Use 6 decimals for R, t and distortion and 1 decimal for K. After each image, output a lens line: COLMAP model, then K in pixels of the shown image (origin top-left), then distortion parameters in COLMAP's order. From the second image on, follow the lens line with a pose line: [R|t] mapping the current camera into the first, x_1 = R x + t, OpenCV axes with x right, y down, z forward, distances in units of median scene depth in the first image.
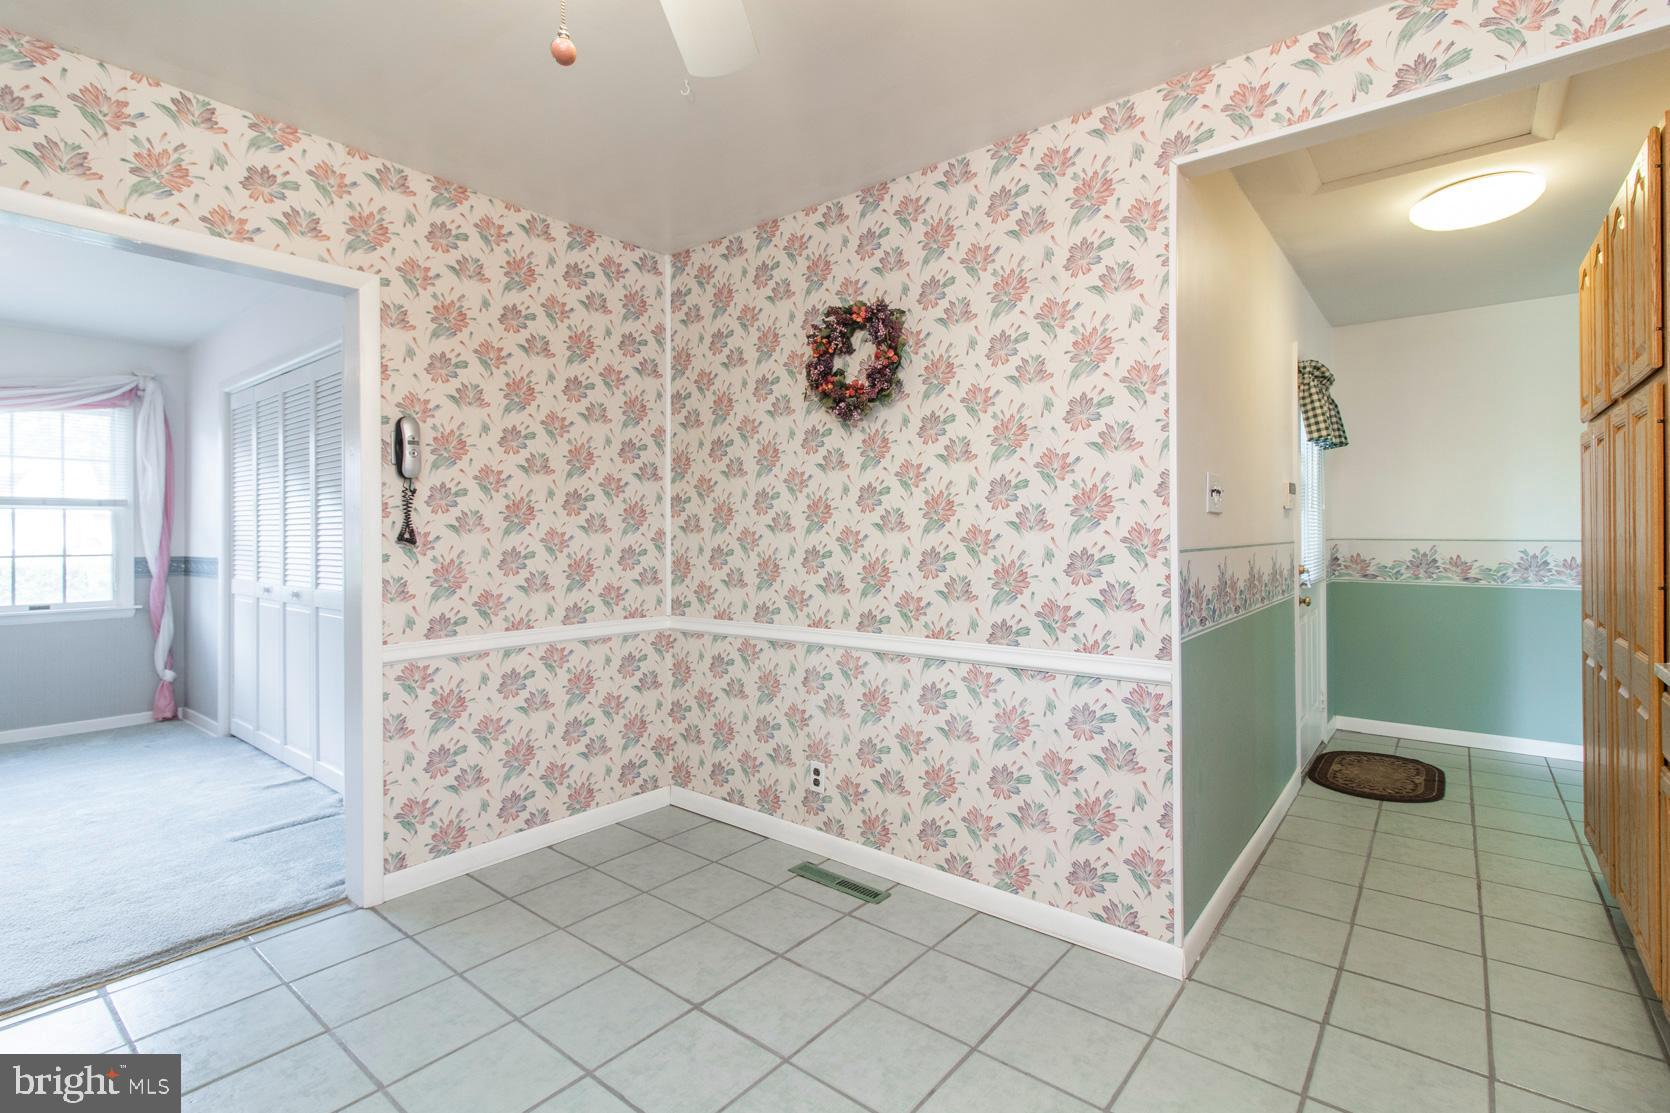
lens RADIAL K [[771.5, 0, 811.6], [0, 771.5, 526.4], [0, 0, 1]] dist [0.004767, -0.000586]
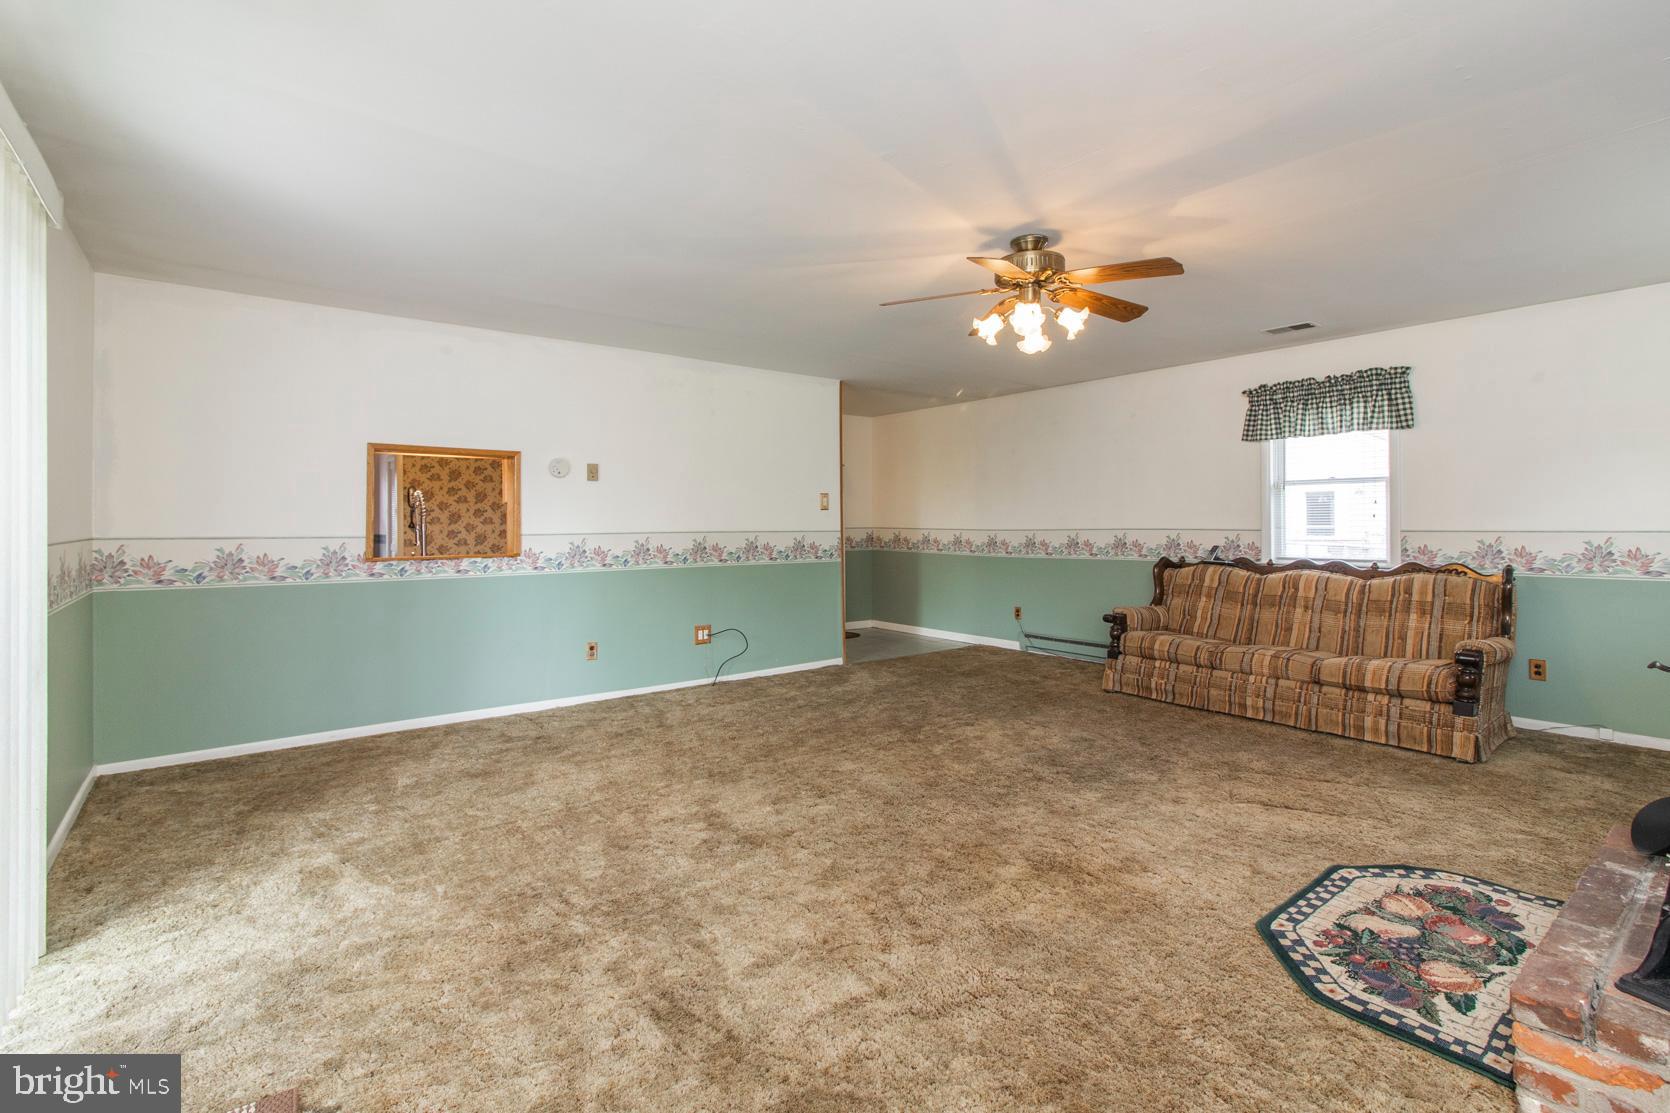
lens RADIAL K [[771.5, 0, 828.3], [0, 771.5, 524.0], [0, 0, 1]] dist [0.004767, -0.000586]
pose [[0.976057, 0.002121, -0.217504, 1.501903], [0.000585, 0.999923, 0.012377, -0.026246], [0.217514, -0.012208, 0.975981, -1.396690]]
